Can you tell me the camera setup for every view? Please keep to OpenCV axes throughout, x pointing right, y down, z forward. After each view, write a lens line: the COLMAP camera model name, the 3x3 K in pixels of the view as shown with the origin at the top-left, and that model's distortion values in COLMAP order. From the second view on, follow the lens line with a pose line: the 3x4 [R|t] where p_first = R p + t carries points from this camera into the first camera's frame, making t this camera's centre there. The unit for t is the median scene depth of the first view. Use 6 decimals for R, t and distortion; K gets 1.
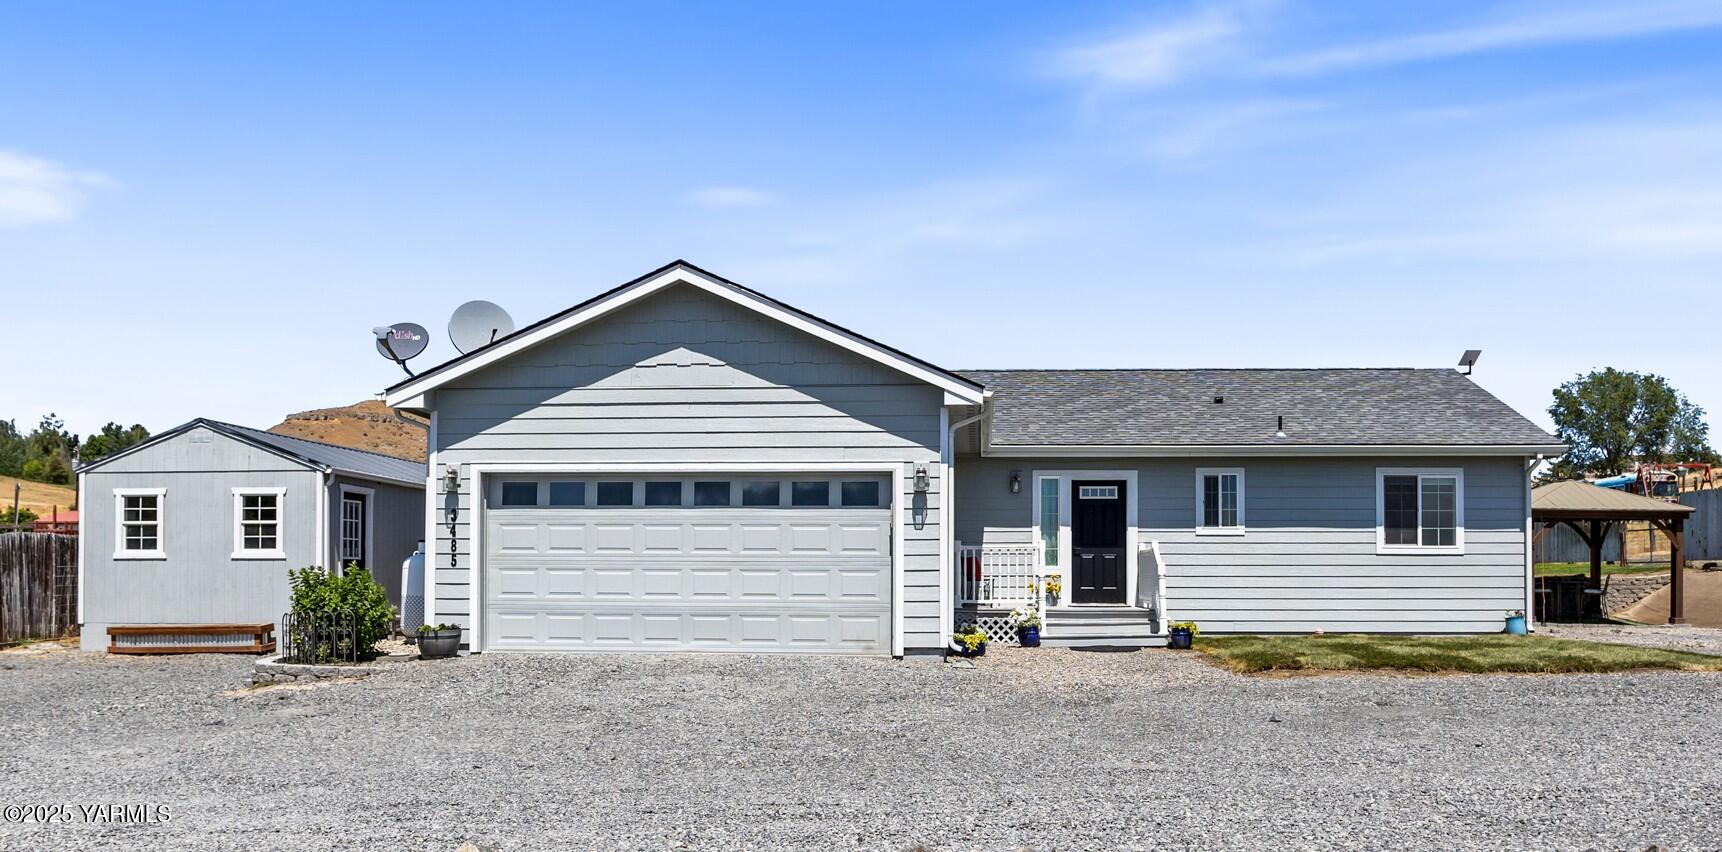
lens RADIAL K [[1289.2, 0, 909.6], [0, 1289.2, 579.7], [0, 0, 1]] dist [-0.027773, -0.000817]
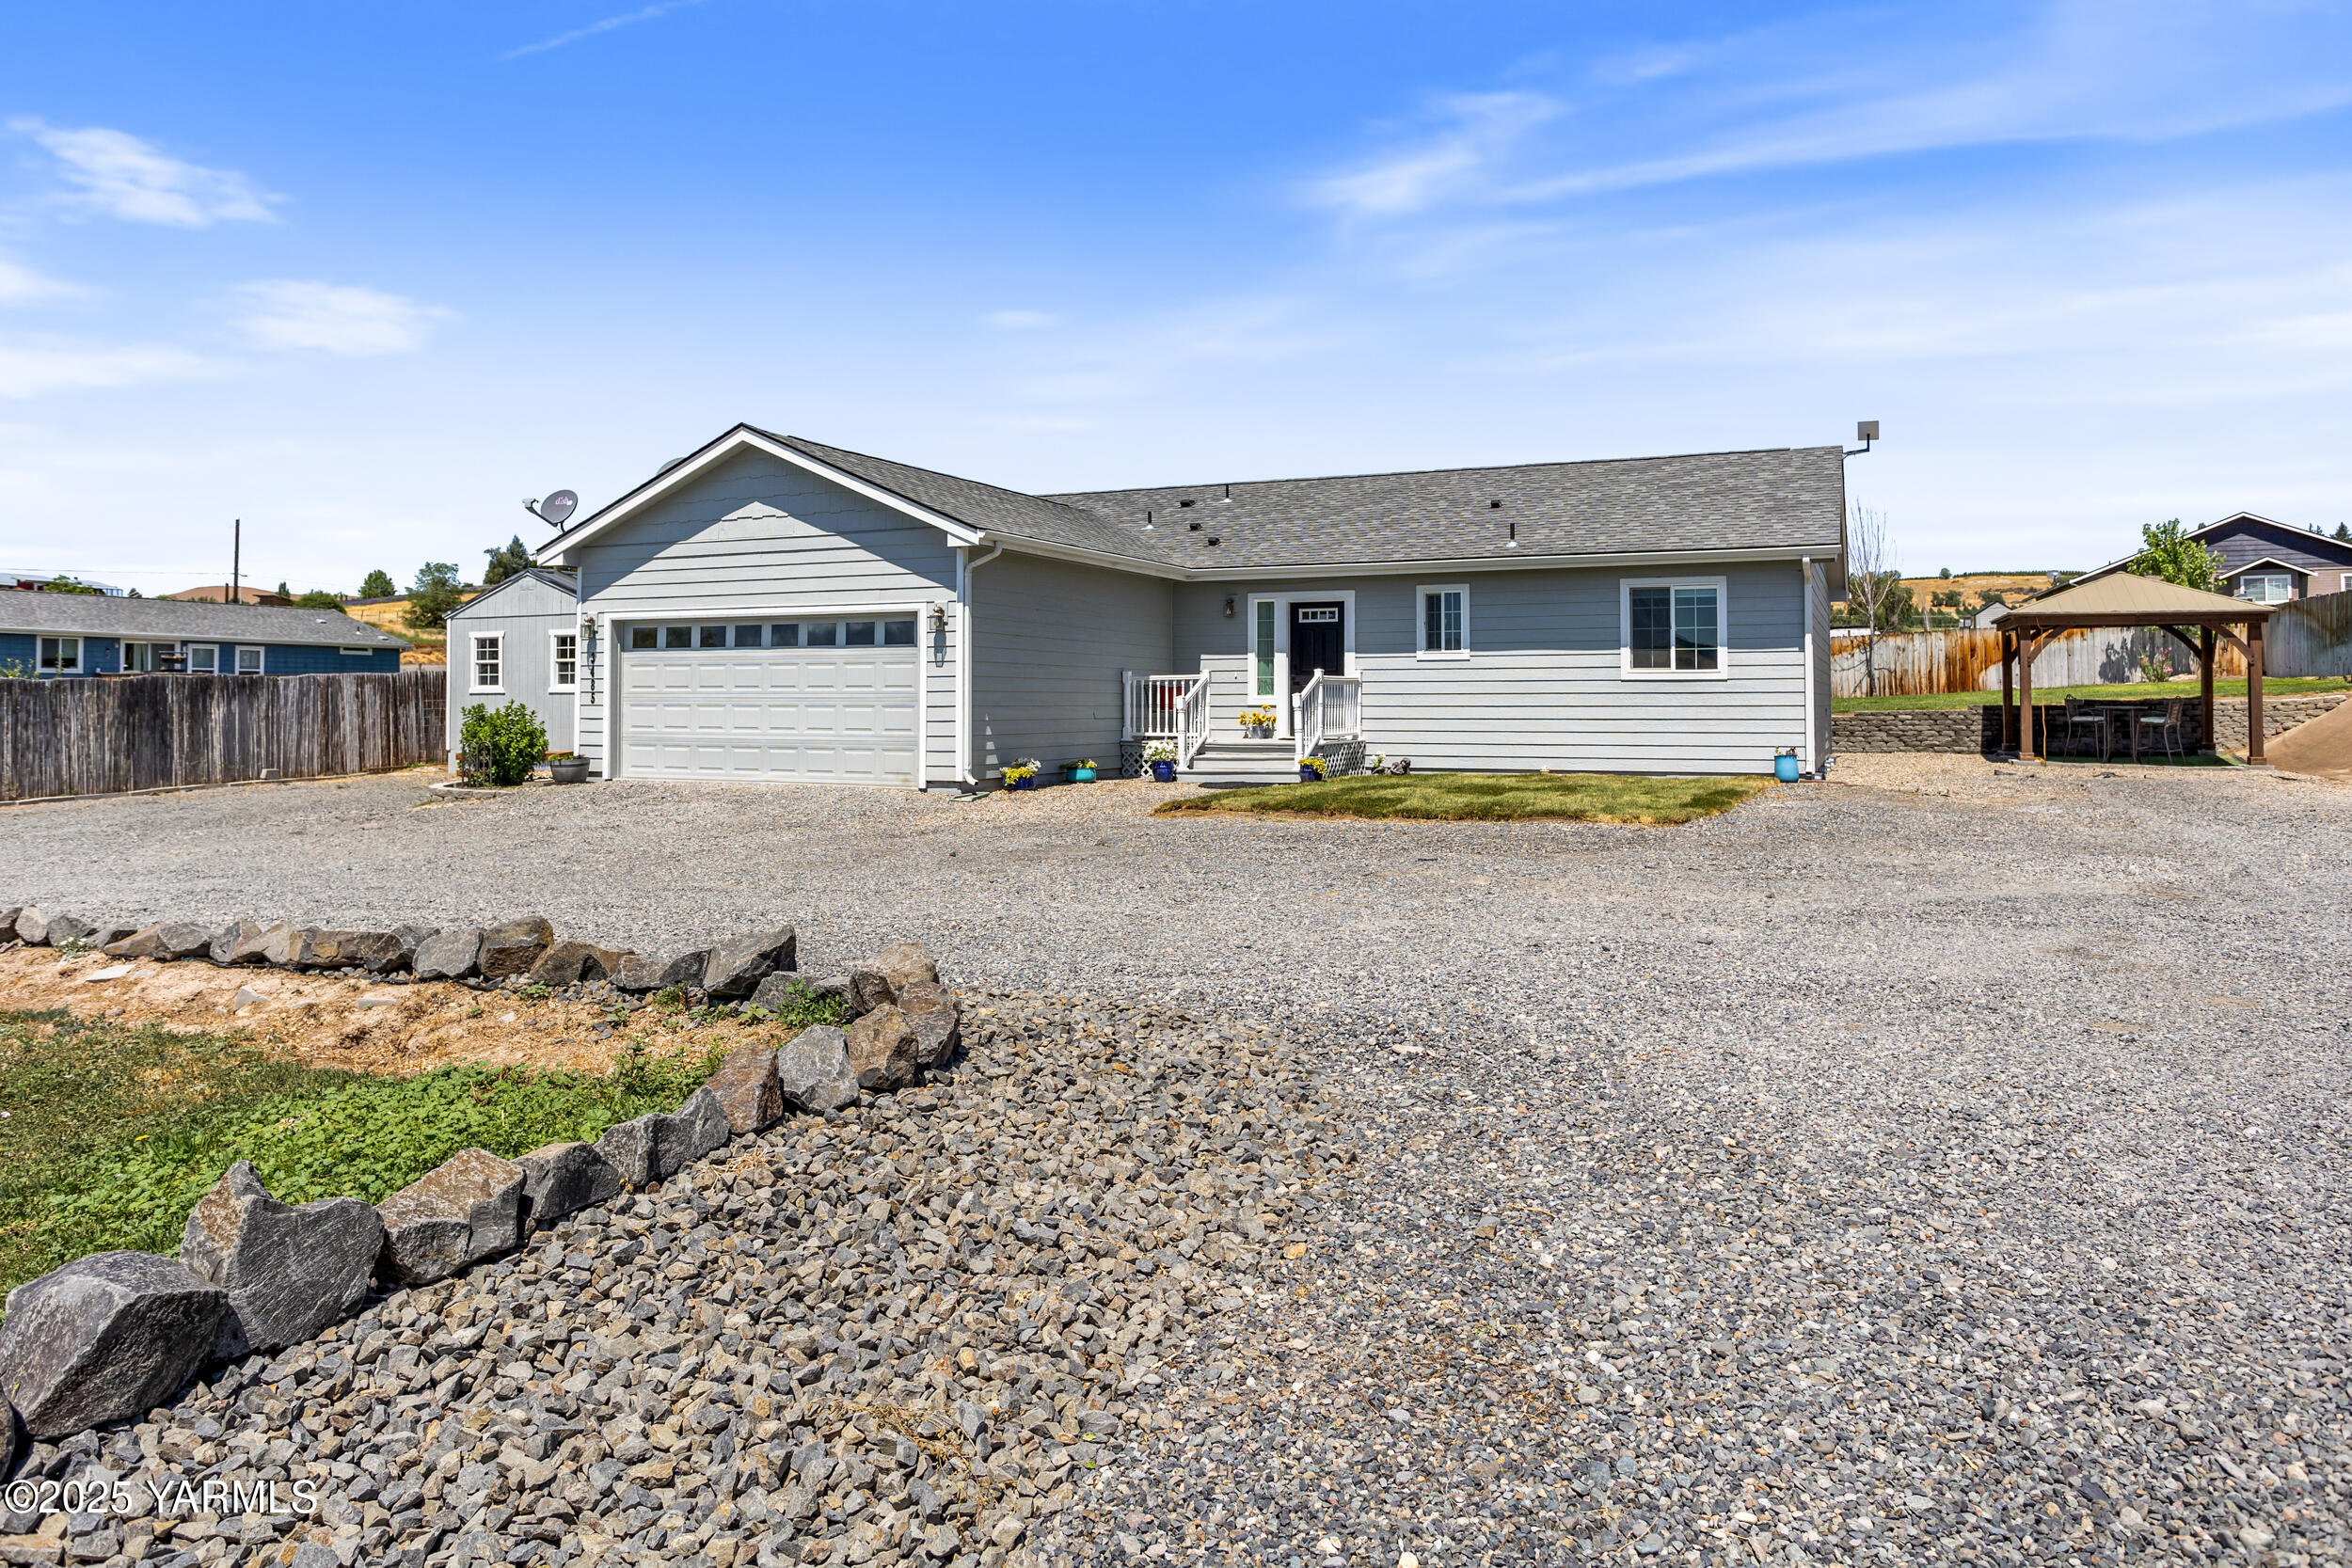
lens RADIAL K [[1541.3, 0, 1172.7], [0, 1541.3, 690.5], [0, 0, 1]] dist [0.000219, 0.000757]
pose [[0.932910, -0.005881, -0.360063, 0.455208], [0.004660, 0.999980, -0.004259, -0.009938], [0.360081, 0.002295, 0.932918, -0.064320]]
